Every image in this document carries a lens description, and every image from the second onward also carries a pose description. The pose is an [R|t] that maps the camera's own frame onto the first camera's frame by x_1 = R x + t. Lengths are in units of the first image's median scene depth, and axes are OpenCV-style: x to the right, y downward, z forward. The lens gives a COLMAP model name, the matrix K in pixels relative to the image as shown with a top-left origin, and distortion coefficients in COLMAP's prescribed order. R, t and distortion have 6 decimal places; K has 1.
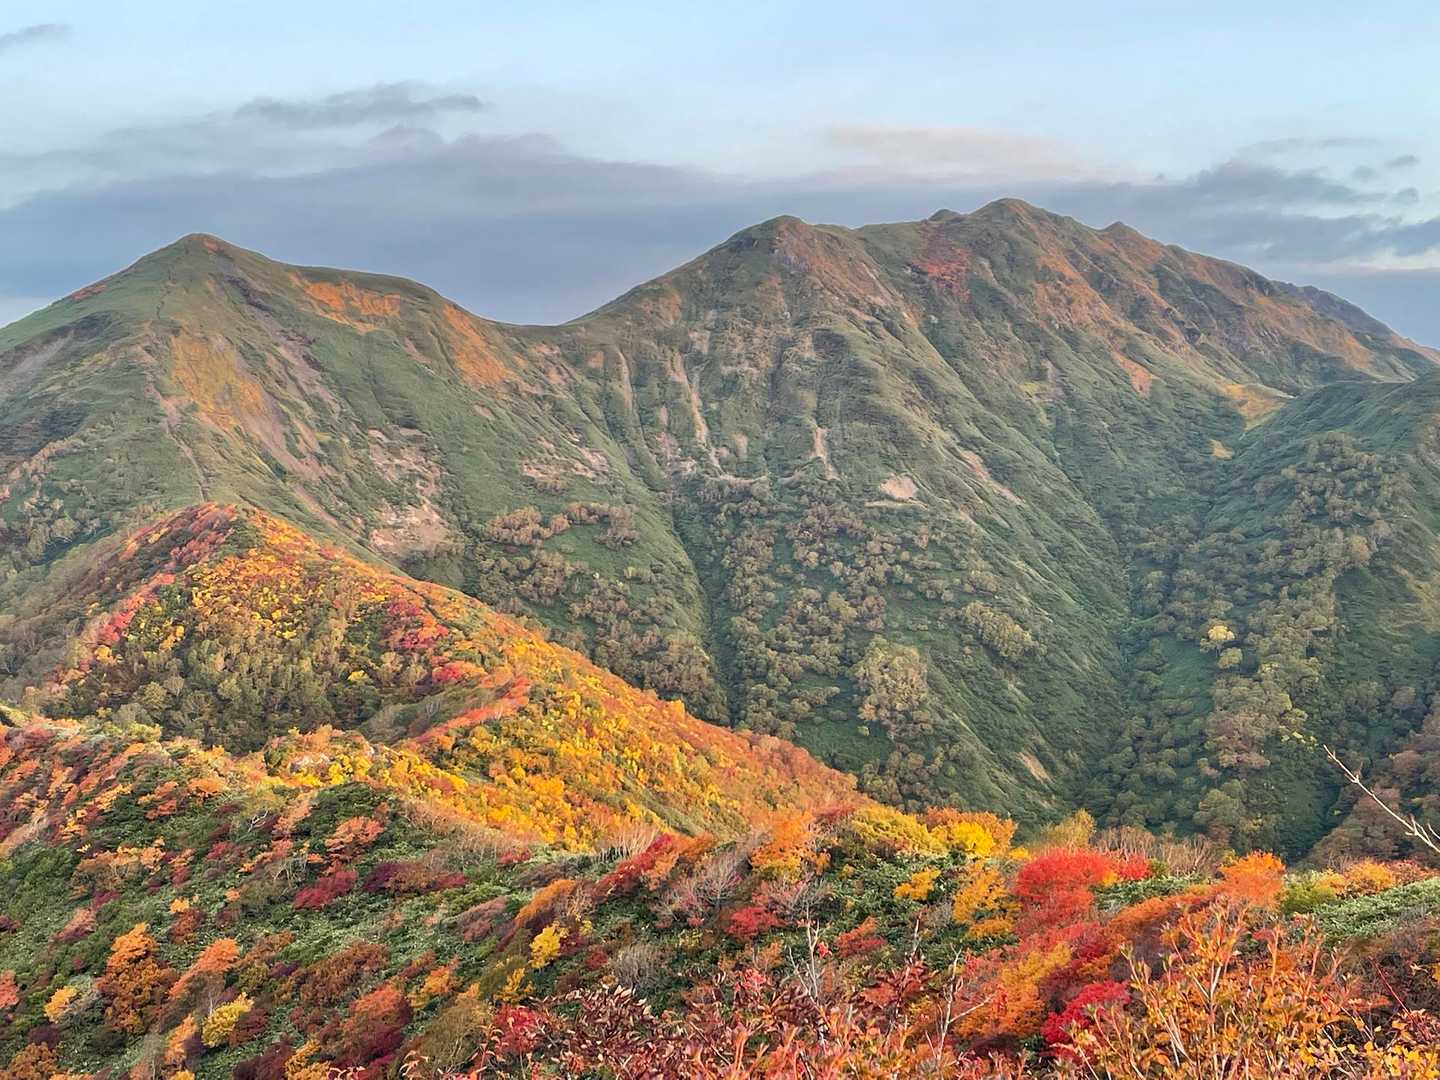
lens RADIAL K [[1940.3, 0, 720.0], [0, 1940.3, 540.0], [0, 0, 1]] dist [0.121310, -0.020255]
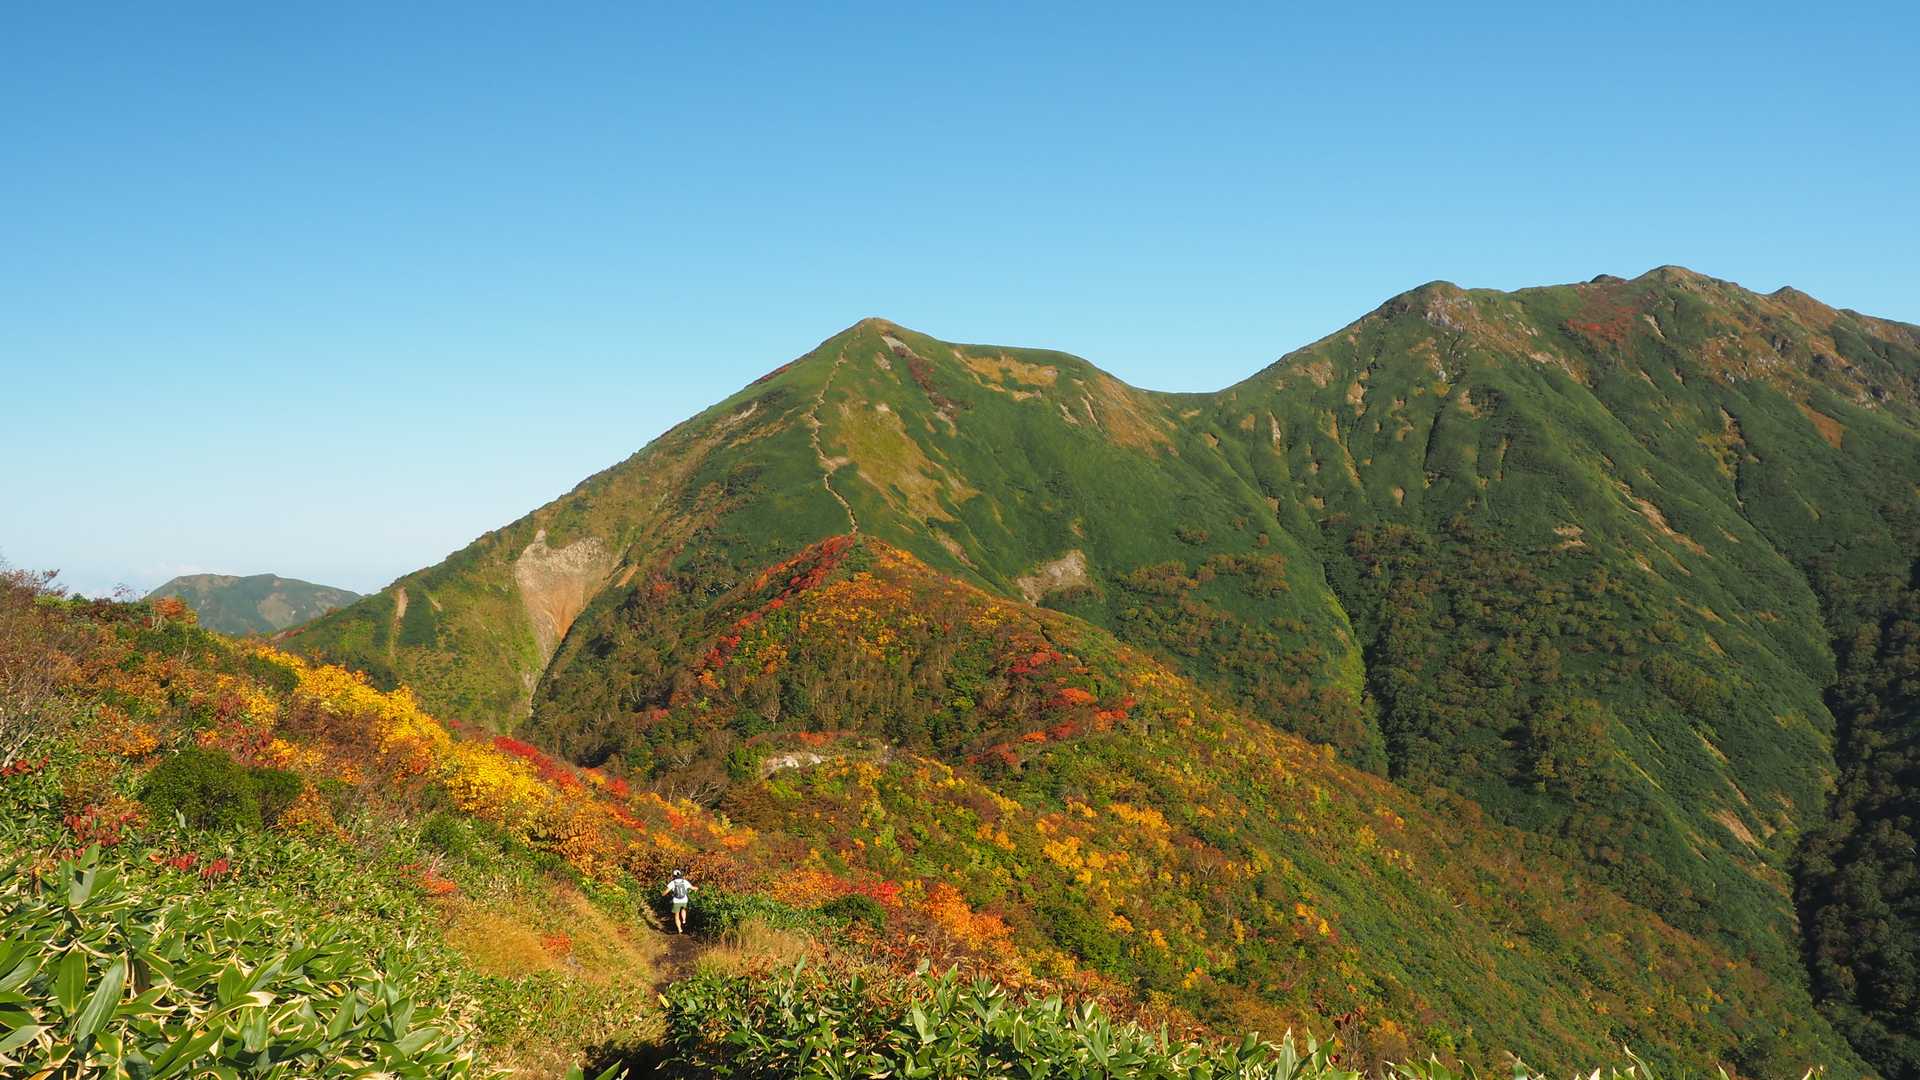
lens RADIAL K [[1718.4, 0, 960.0], [0, 1718.4, 540.0], [0, 0, 1]] dist [0.000144, -0.015609]
pose [[0.971606, -0.016261, -0.236046, 0.001269], [0.003363, 0.998484, -0.054941, 0.021427], [0.236581, 0.052587, 0.970188, 0.127510]]
